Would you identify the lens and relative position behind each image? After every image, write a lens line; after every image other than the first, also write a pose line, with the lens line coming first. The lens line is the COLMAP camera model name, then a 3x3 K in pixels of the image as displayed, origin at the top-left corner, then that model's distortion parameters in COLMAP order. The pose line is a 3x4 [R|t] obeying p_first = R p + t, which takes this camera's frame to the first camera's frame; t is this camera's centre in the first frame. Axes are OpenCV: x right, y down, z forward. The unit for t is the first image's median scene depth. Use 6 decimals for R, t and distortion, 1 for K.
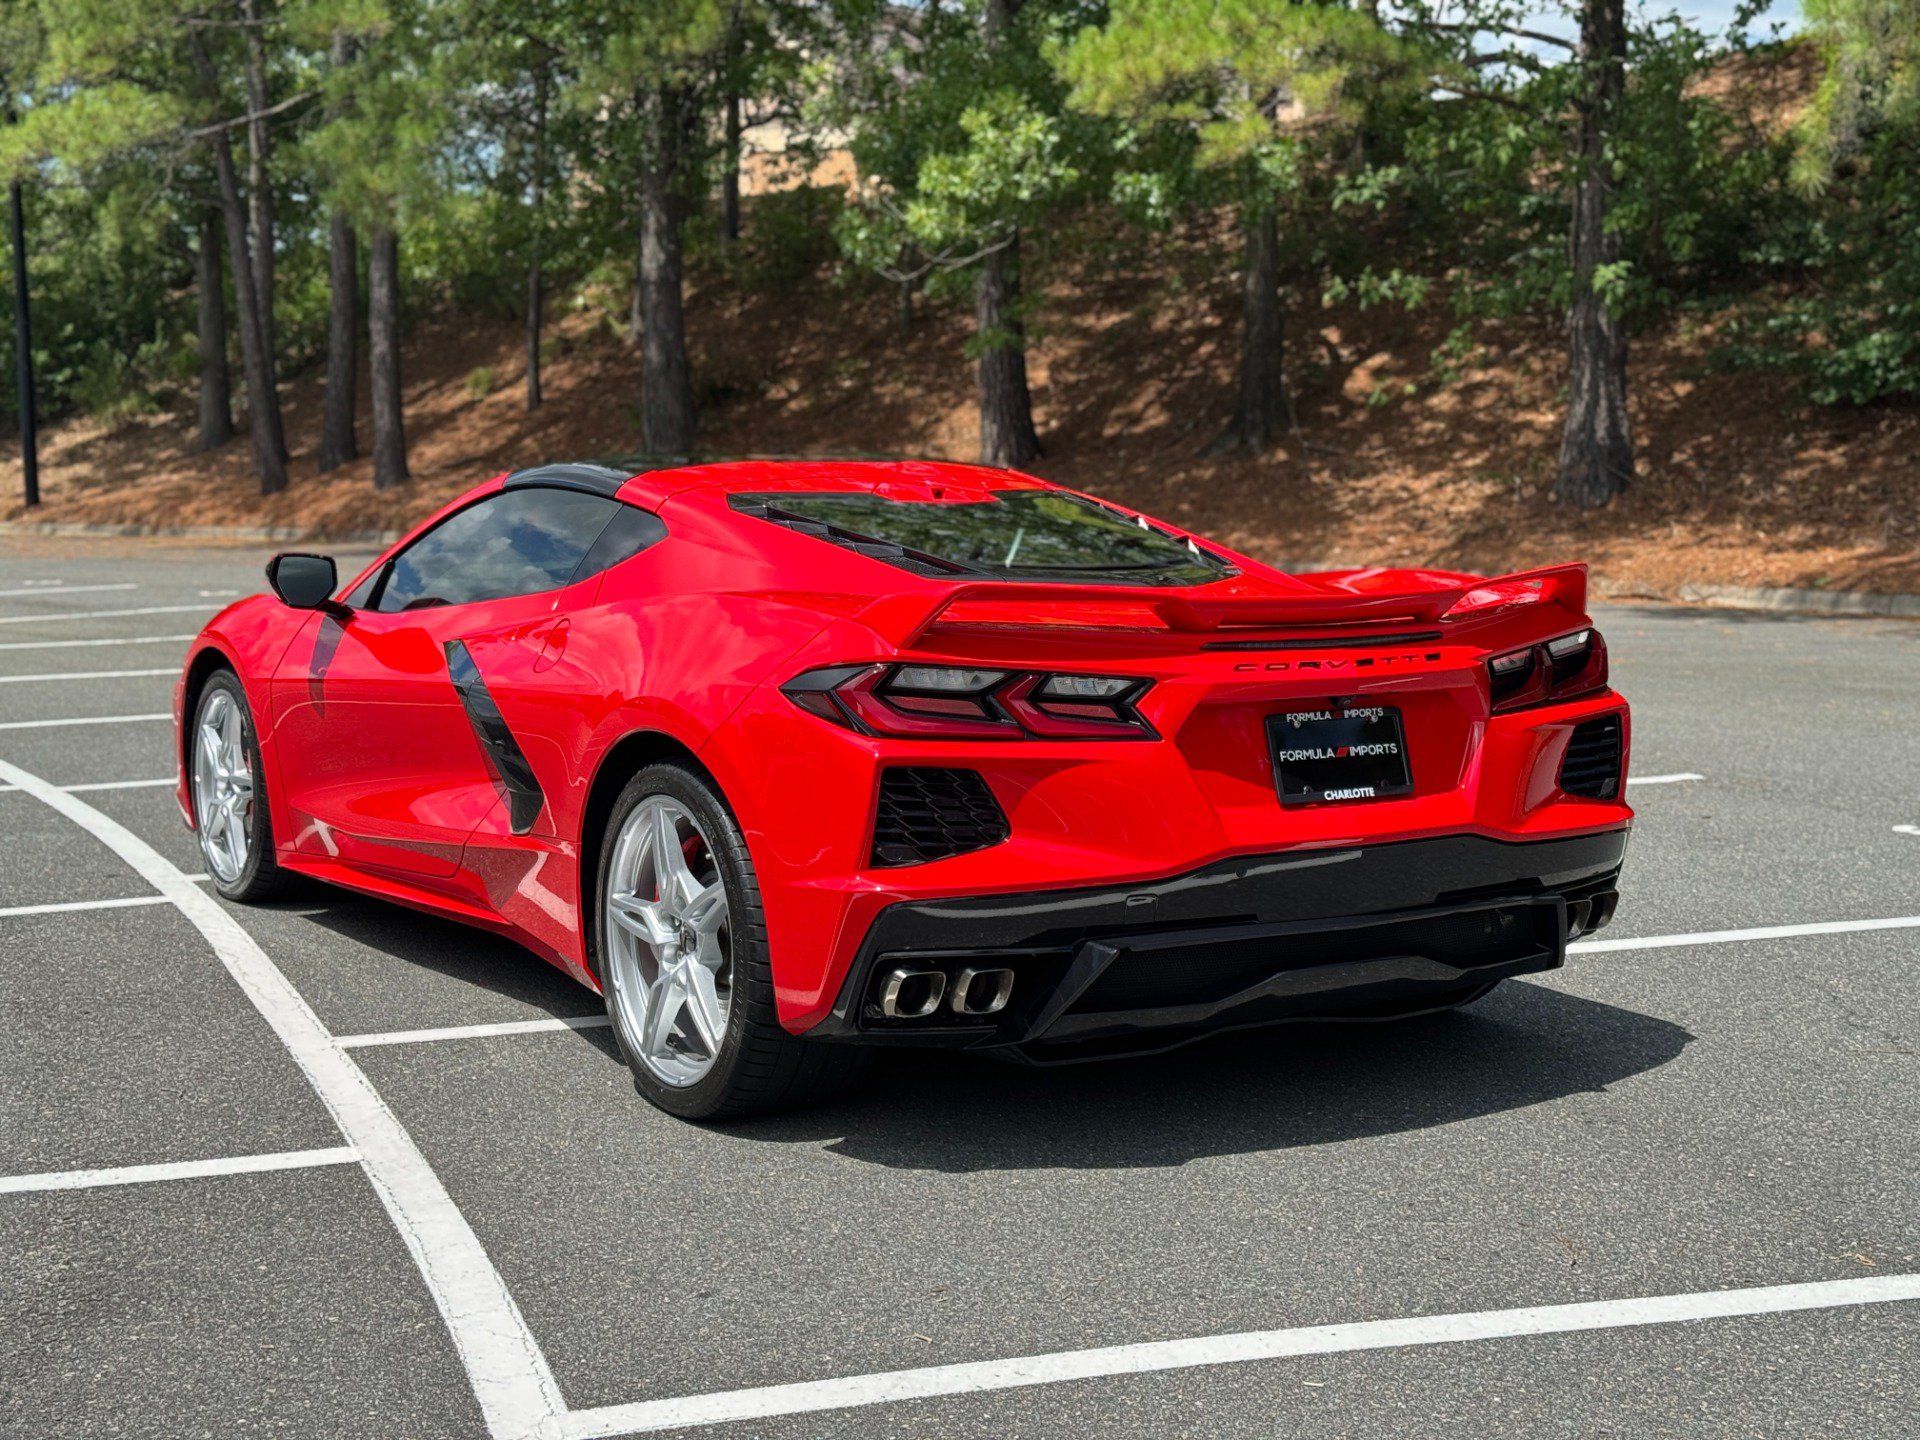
lens RADIAL K [[2671.4, 0, 960.0], [0, 2671.4, 720.0], [0, 0, 1]] dist [0.191209, -0.371210]
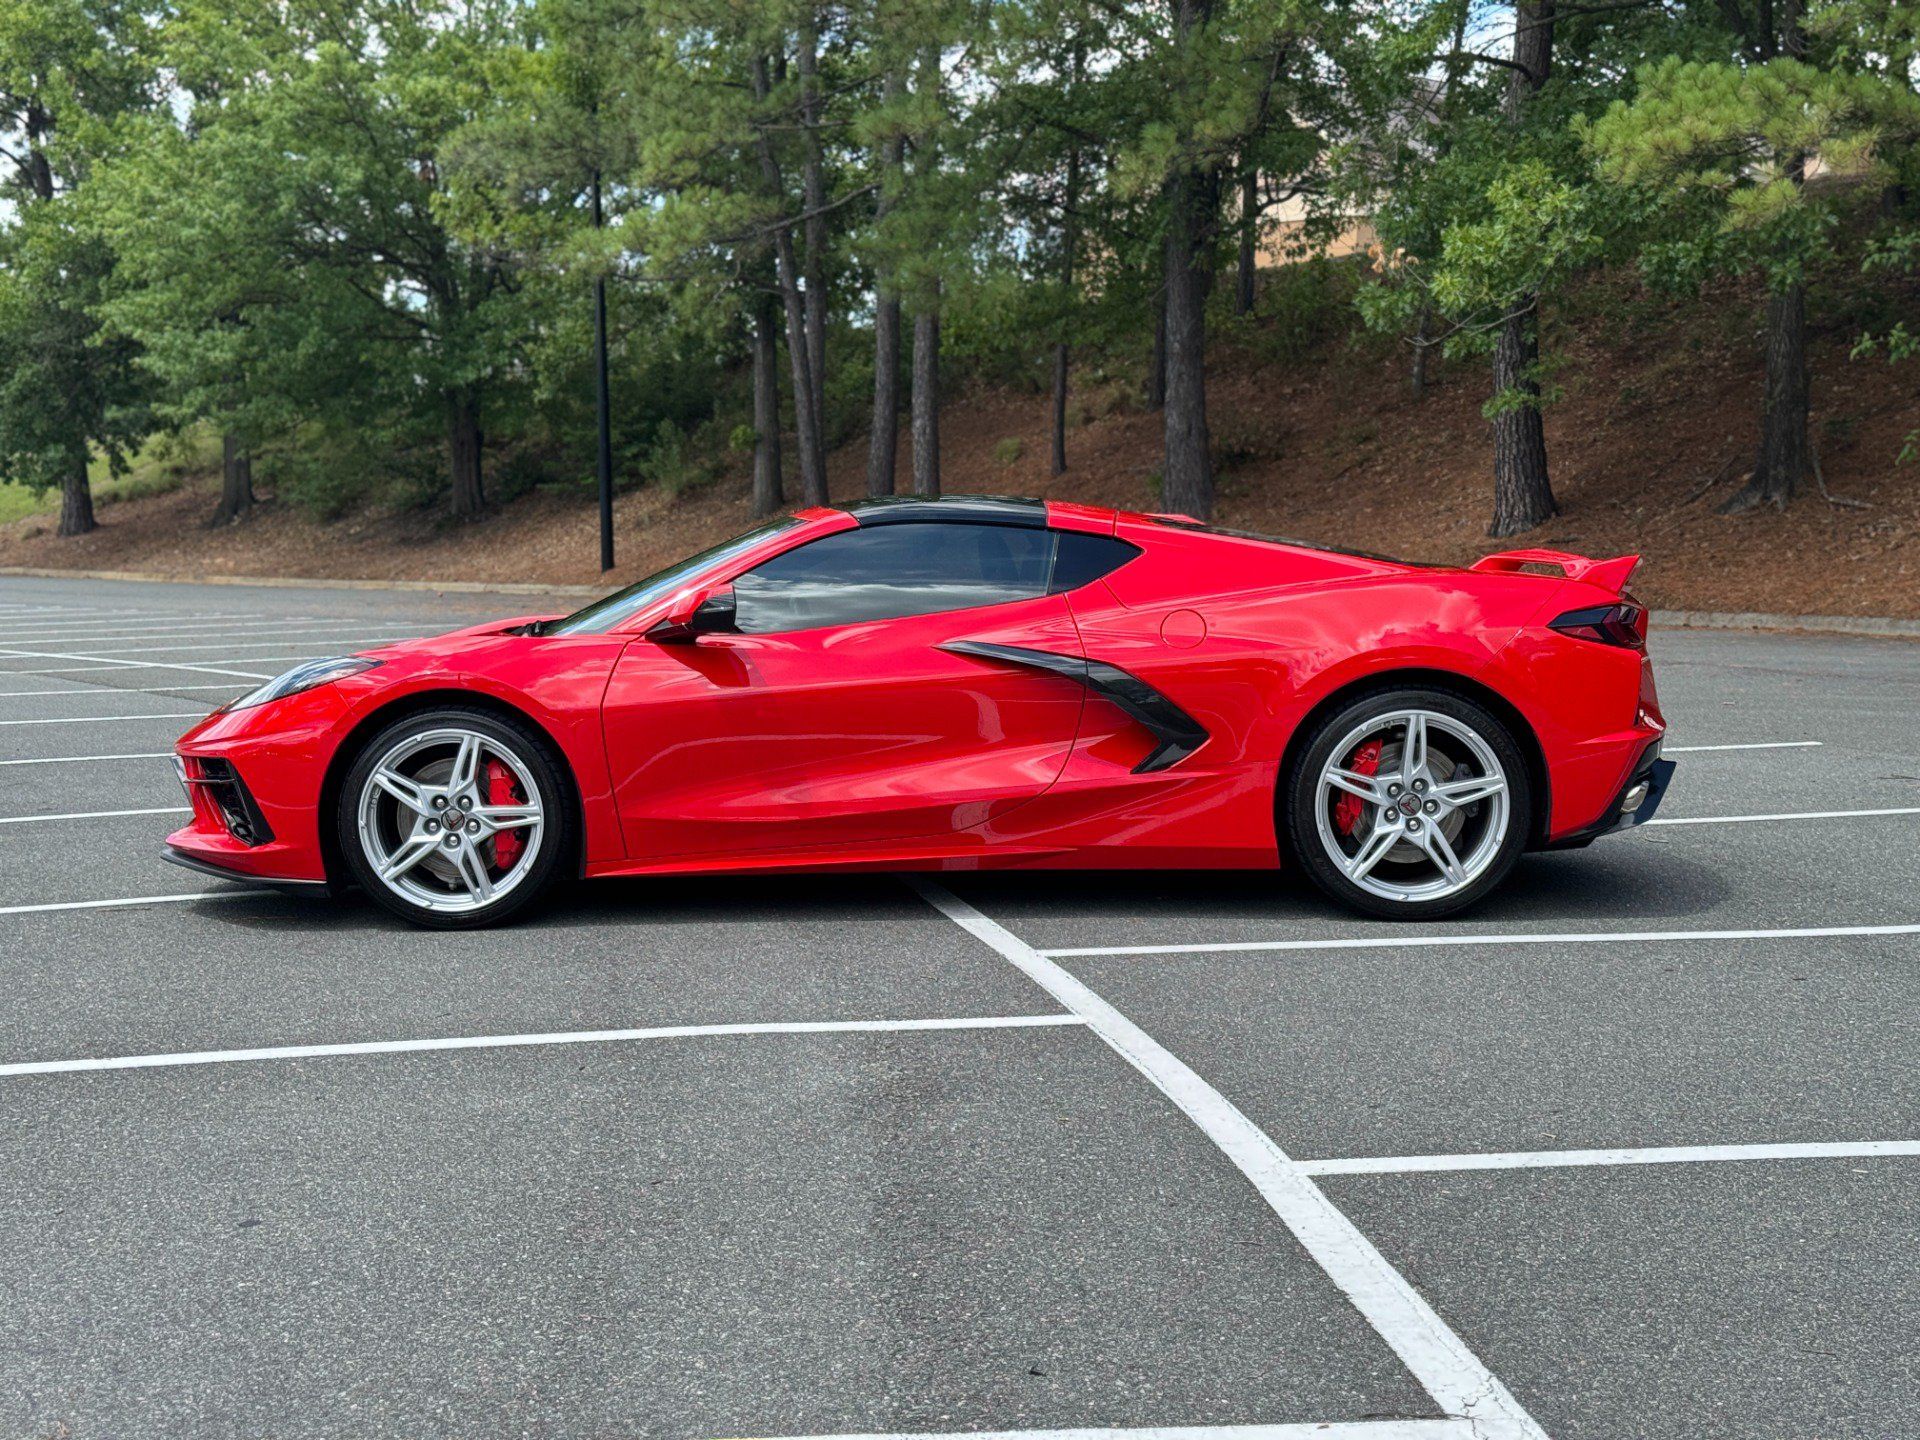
lens RADIAL K [[2671.4, 0, 960.0], [0, 2671.4, 720.0], [0, 0, 1]] dist [0.191209, -0.371210]
pose [[0.983785, 0.008722, -0.179139, -0.010752], [-0.013273, 0.999618, -0.024227, 0.010343], [0.178859, 0.026212, 0.983525, -0.064291]]
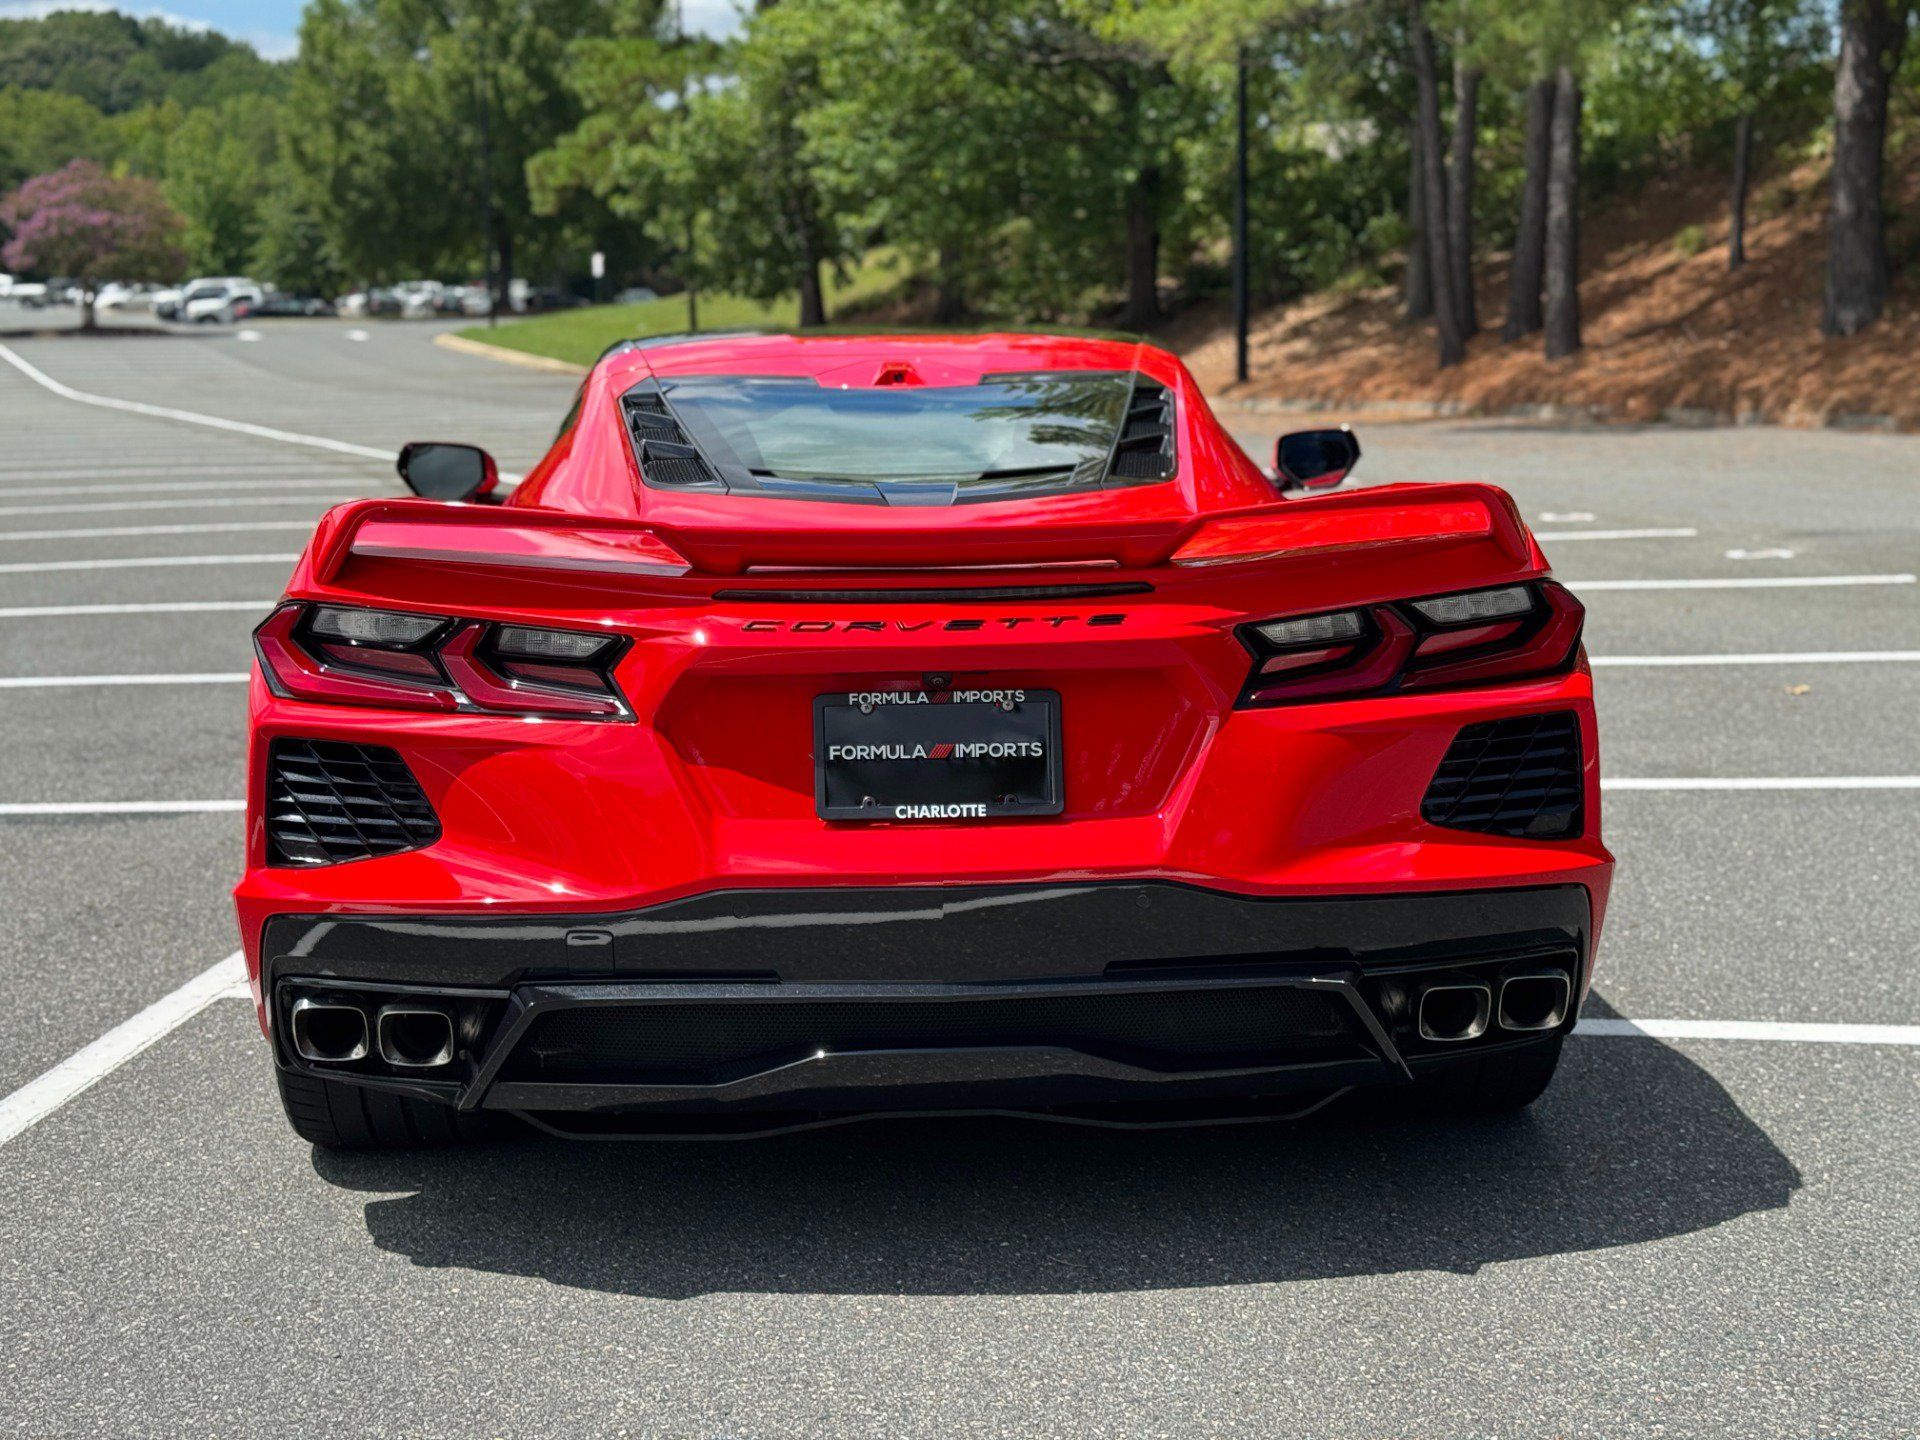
lens RADIAL K [[2671.4, 0, 960.0], [0, 2671.4, 720.0], [0, 0, 1]] dist [0.191209, -0.371210]
pose [[0.875056, 0.059990, -0.480289, 0.102189], [-0.037133, 0.997686, 0.056962, -0.007658], [0.482595, -0.032011, 0.875258, 0.082504]]
